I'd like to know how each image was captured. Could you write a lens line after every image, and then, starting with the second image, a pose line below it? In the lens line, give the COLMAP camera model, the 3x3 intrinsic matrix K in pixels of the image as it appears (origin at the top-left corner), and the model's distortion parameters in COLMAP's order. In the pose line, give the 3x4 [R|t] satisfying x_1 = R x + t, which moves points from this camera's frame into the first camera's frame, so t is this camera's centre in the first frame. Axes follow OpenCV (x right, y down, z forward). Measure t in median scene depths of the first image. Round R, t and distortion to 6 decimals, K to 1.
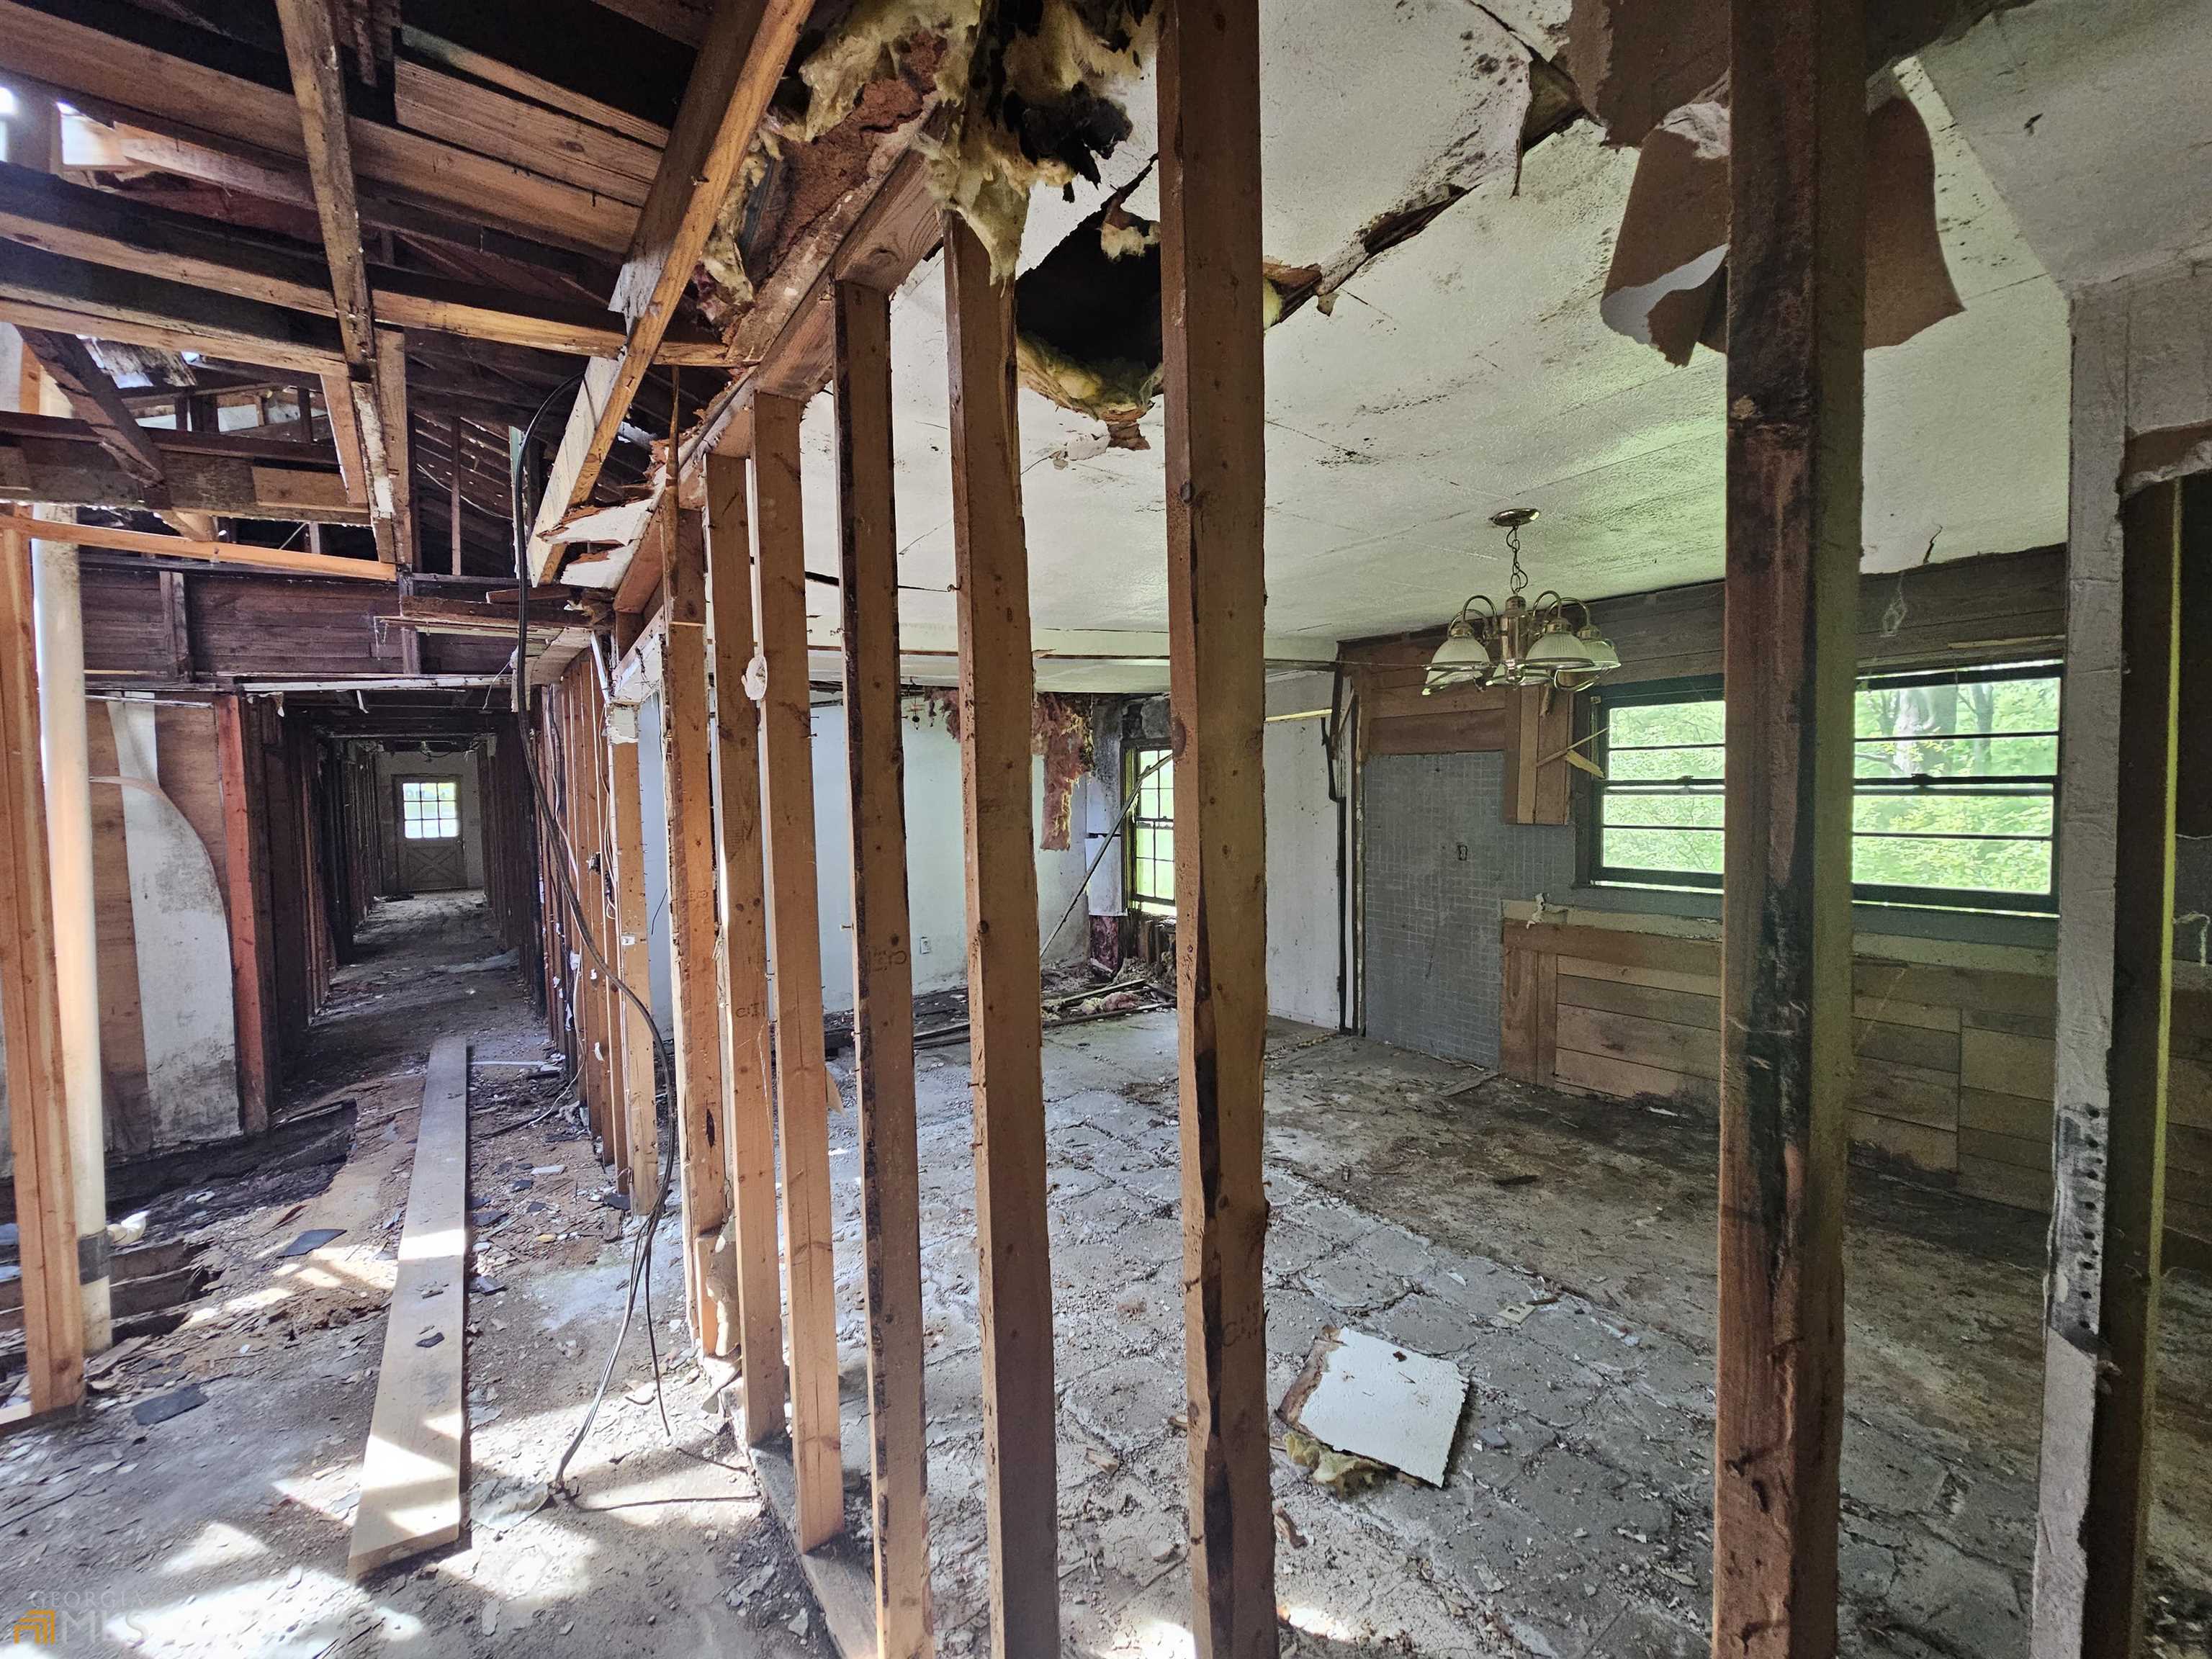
lens RADIAL K [[906.3, 0, 1116.0], [0, 906.3, 826.6], [0, 0, 1]] dist [-0.000513, -0.001428]
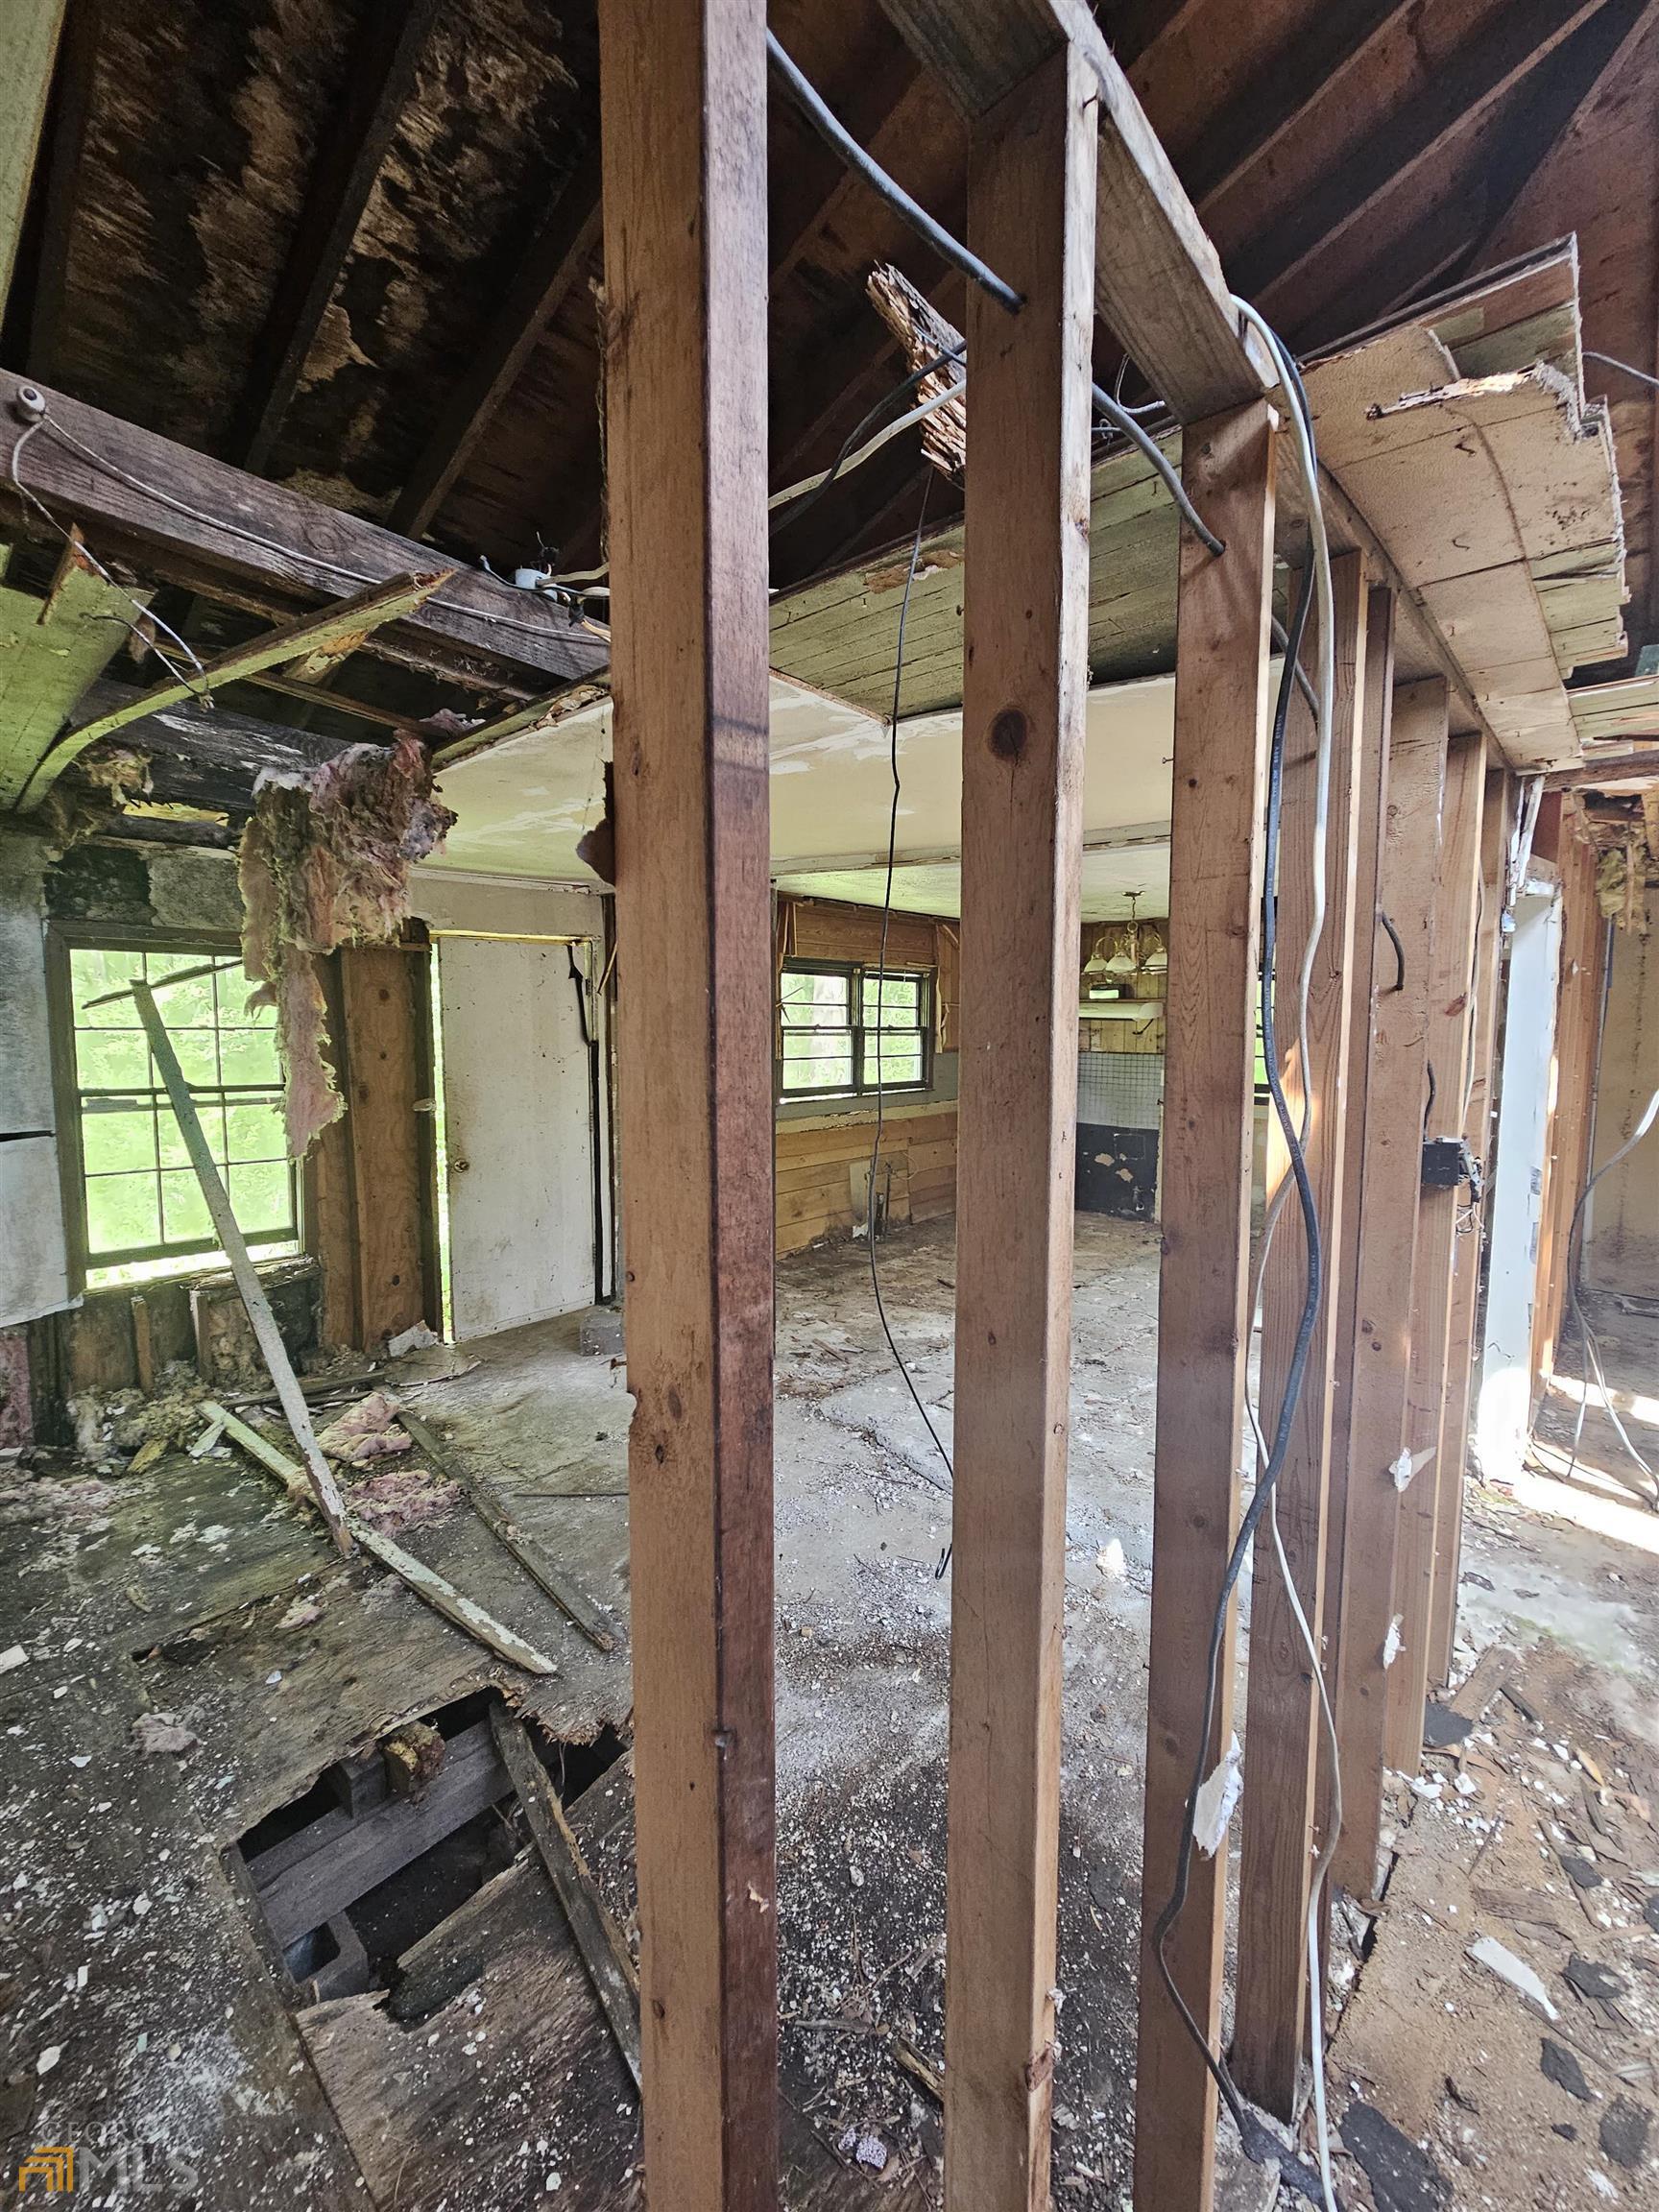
lens RADIAL K [[906.3, 0, 810.5], [0, 906.3, 1099.5], [0, 0, 1]] dist [-0.000513, -0.001428]
pose [[-0.188131, -0.061991, 0.980186, -0.821707], [0.040049, 0.996692, 0.070722, -0.035306], [-0.981327, 0.052561, -0.185026, 1.210868]]
